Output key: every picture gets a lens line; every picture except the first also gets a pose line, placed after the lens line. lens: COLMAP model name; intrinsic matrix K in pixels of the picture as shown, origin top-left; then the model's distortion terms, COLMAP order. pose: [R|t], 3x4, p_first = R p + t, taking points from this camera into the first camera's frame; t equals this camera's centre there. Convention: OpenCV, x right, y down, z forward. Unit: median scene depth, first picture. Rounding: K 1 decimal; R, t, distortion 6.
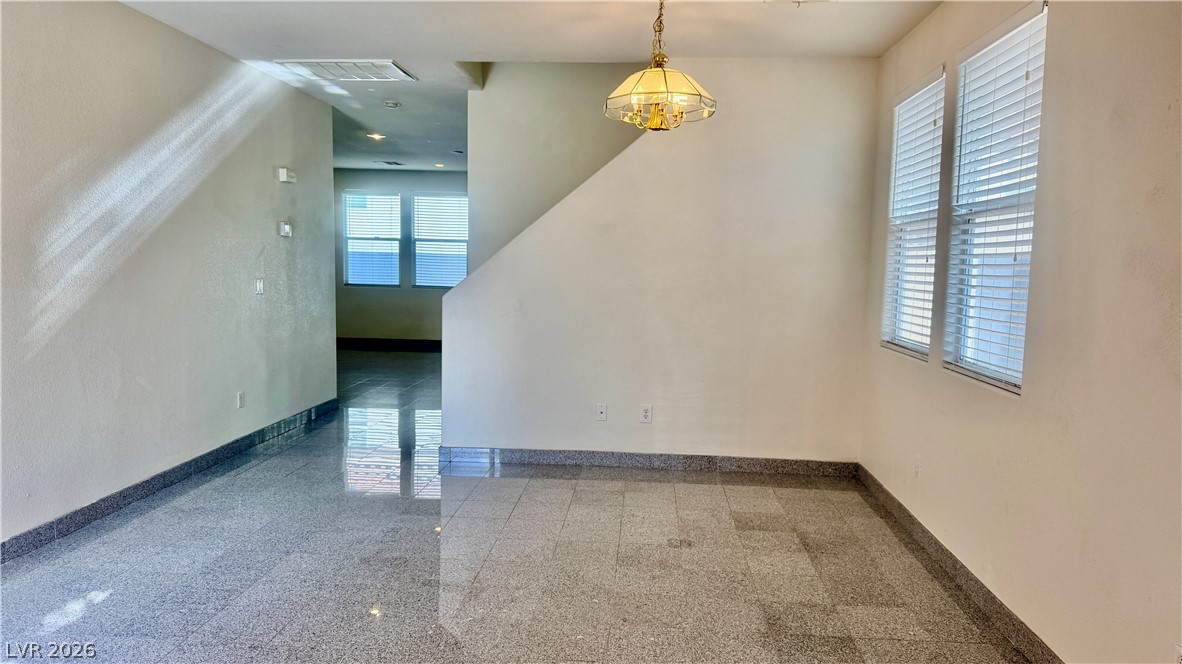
lens RADIAL K [[819.0, 0, 587.2], [0, 819.0, 331.1], [0, 0, 1]] dist [0.052114, -0.062311]
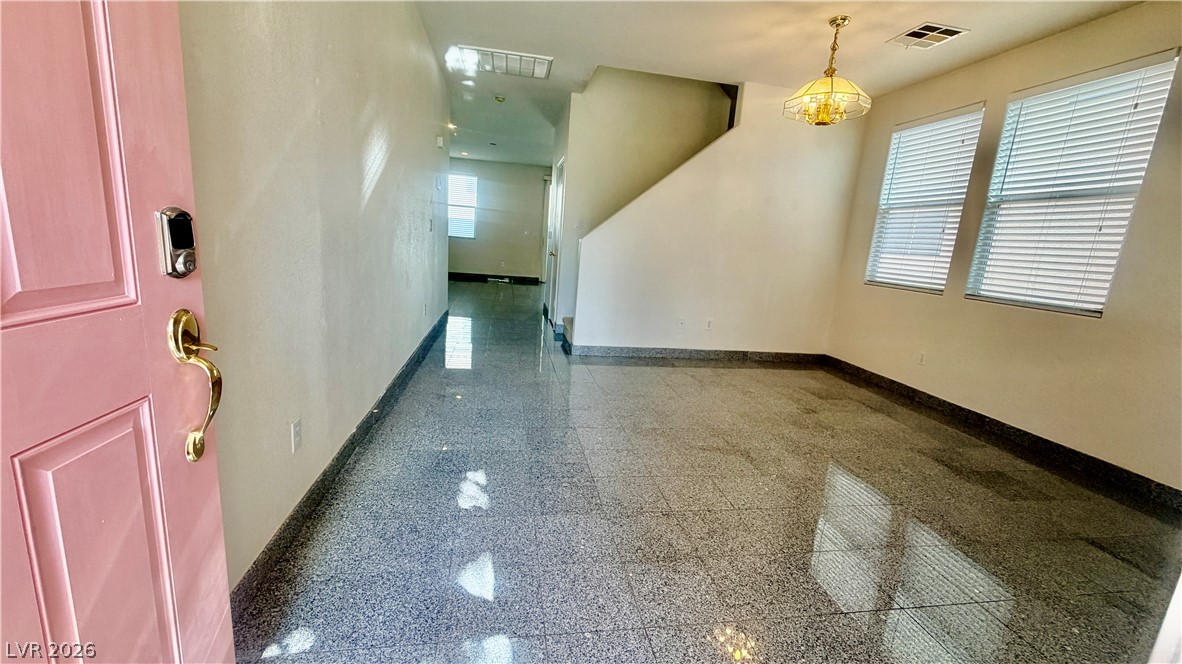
lens RADIAL K [[471.0, 0, 591.5], [0, 471.0, 326.8], [0, 0, 1]] dist [-0.000682, 0.000478]
pose [[0.968543, 0.010619, 0.248618, -0.456834], [-0.037663, 0.993835, 0.104277, 0.028561], [-0.245978, -0.110361, 0.962972, 0.265318]]
